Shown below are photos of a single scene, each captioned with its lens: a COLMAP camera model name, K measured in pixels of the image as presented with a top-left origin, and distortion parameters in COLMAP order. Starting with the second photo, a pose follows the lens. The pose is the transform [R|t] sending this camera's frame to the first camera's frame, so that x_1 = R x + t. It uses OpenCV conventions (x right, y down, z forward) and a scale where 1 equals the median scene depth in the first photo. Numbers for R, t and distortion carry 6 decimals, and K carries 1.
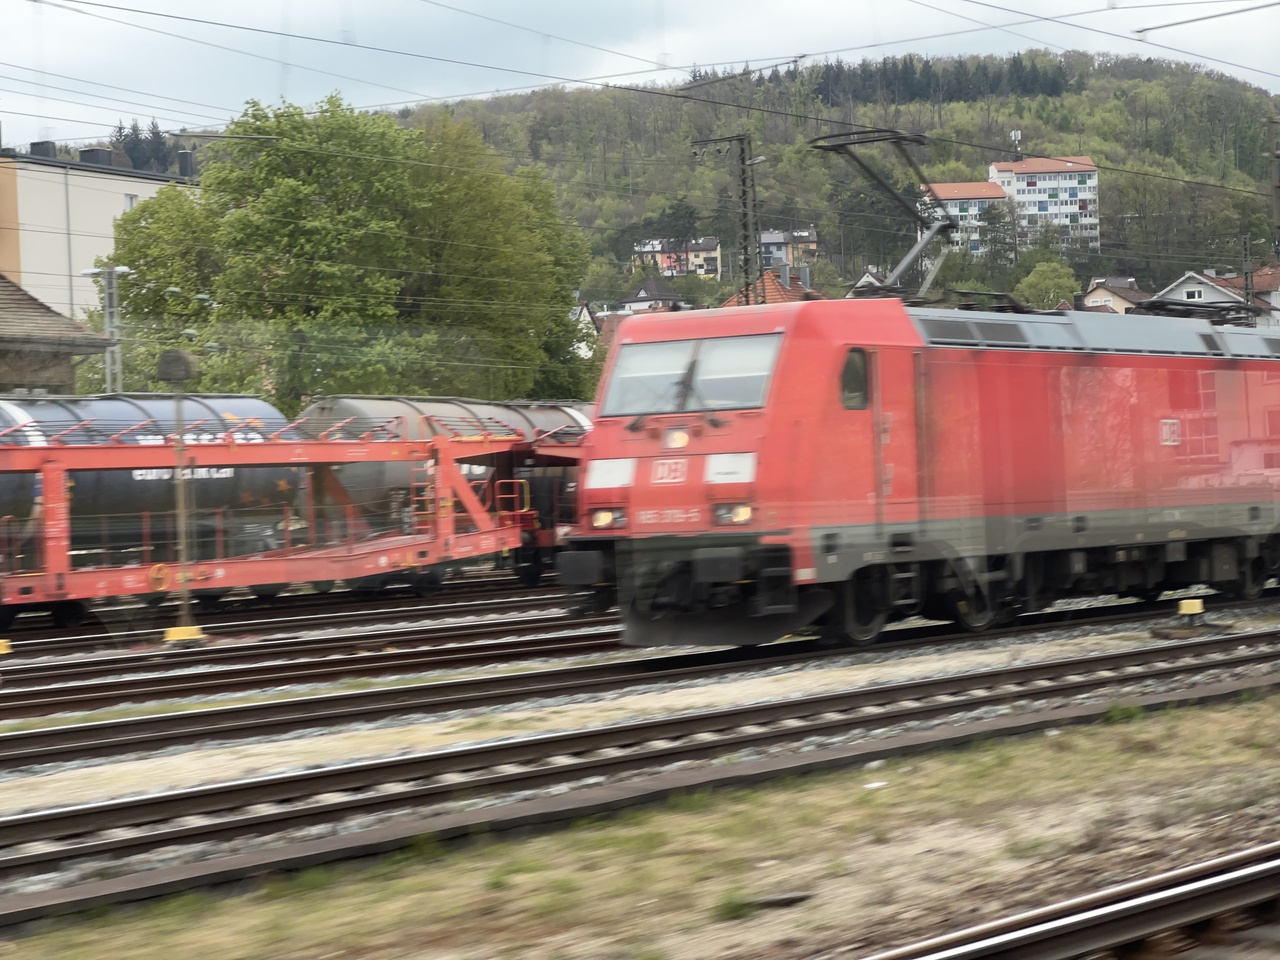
lens RADIAL K [[2828.5, 0, 602.5], [0, 2828.5, 486.6], [0, 0, 1]] dist [0.061720, 1.724368]
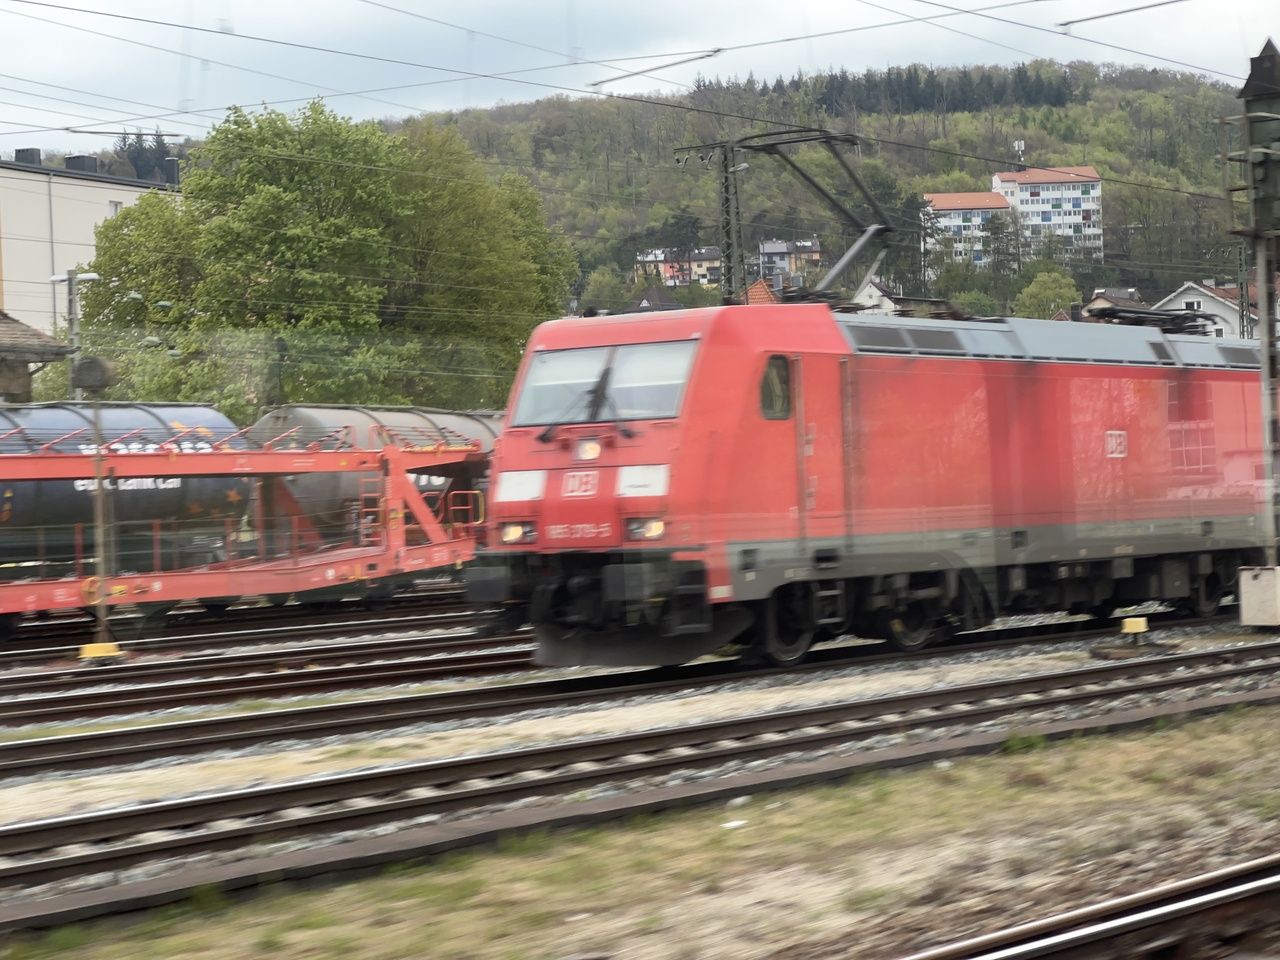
lens RADIAL K [[2828.5, 0, 602.5], [0, 2828.5, 486.6], [0, 0, 1]] dist [0.061720, 1.724368]
pose [[0.999995, 0.002108, -0.002468, 0.007809], [-0.002117, 0.999992, -0.003448, -0.000282], [0.002461, 0.003453, 0.999991, 0.010050]]
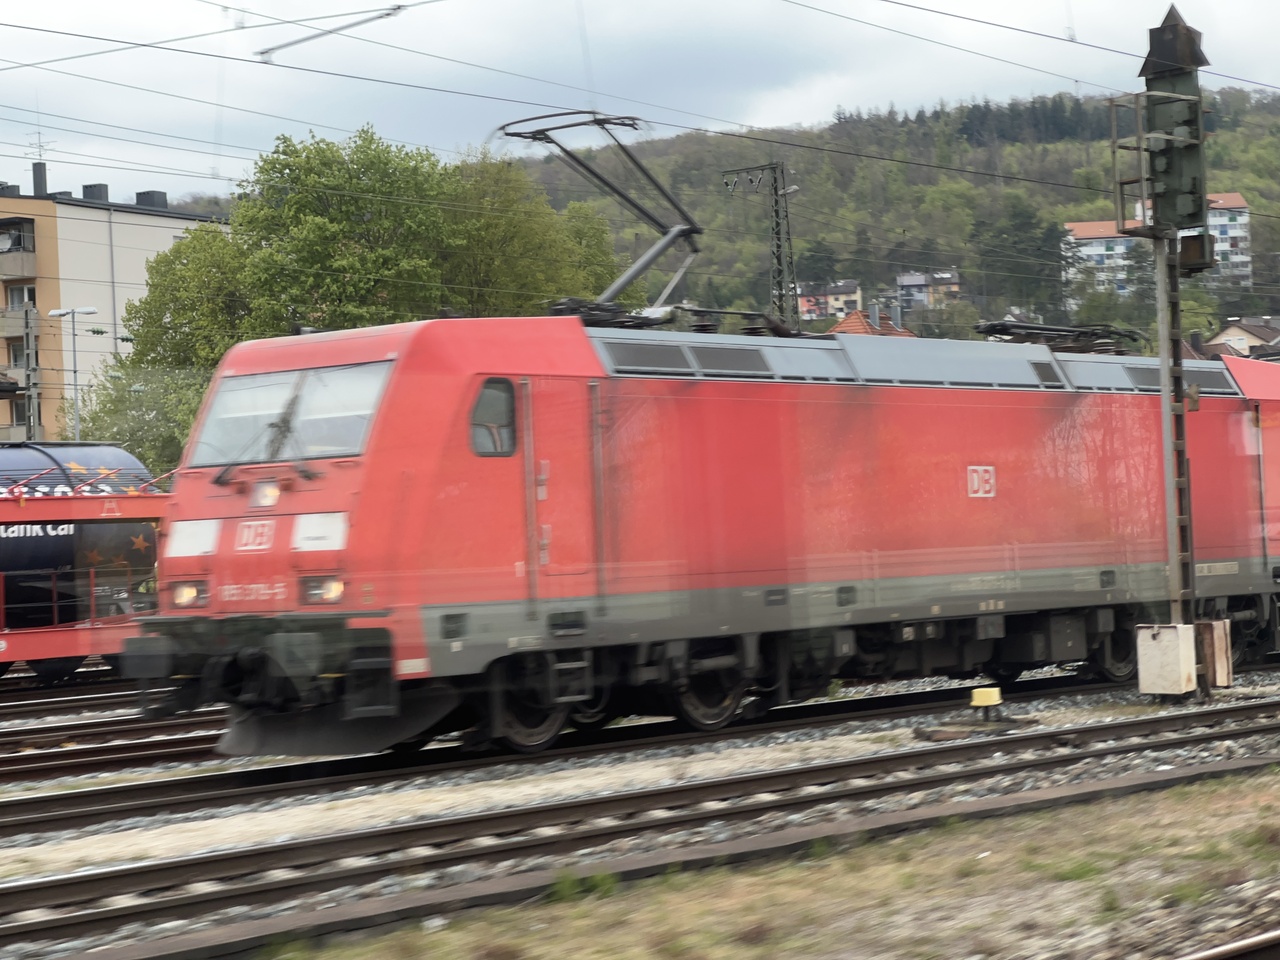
lens RADIAL K [[2828.5, 0, 602.5], [0, 2828.5, 486.6], [0, 0, 1]] dist [0.061720, 1.724368]
pose [[0.998312, -0.005232, -0.057846, 0.039085], [0.004295, 0.999858, -0.016302, -0.001349], [0.057923, 0.016026, 0.998192, 0.050320]]
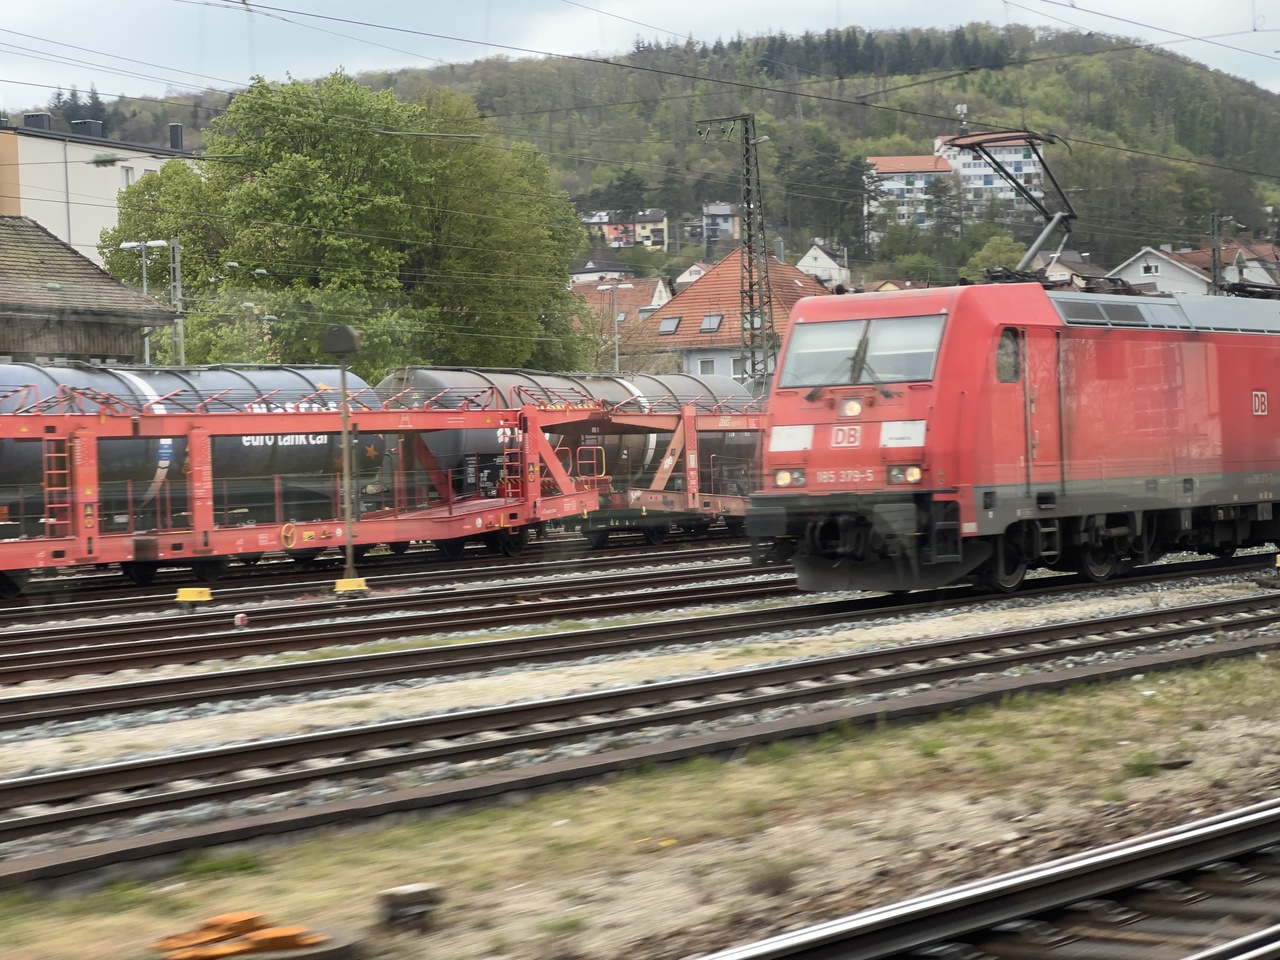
lens RADIAL K [[2842.8, 0, 606.3], [0, 2842.8, 480.3], [0, 0, 1]] dist [0.016204, 2.622925]
pose [[0.999676, 0.002666, 0.025310, -0.023533], [-0.002865, 0.999965, 0.007811, 0.000818], [-0.025288, -0.007881, 0.999649, -0.030284]]
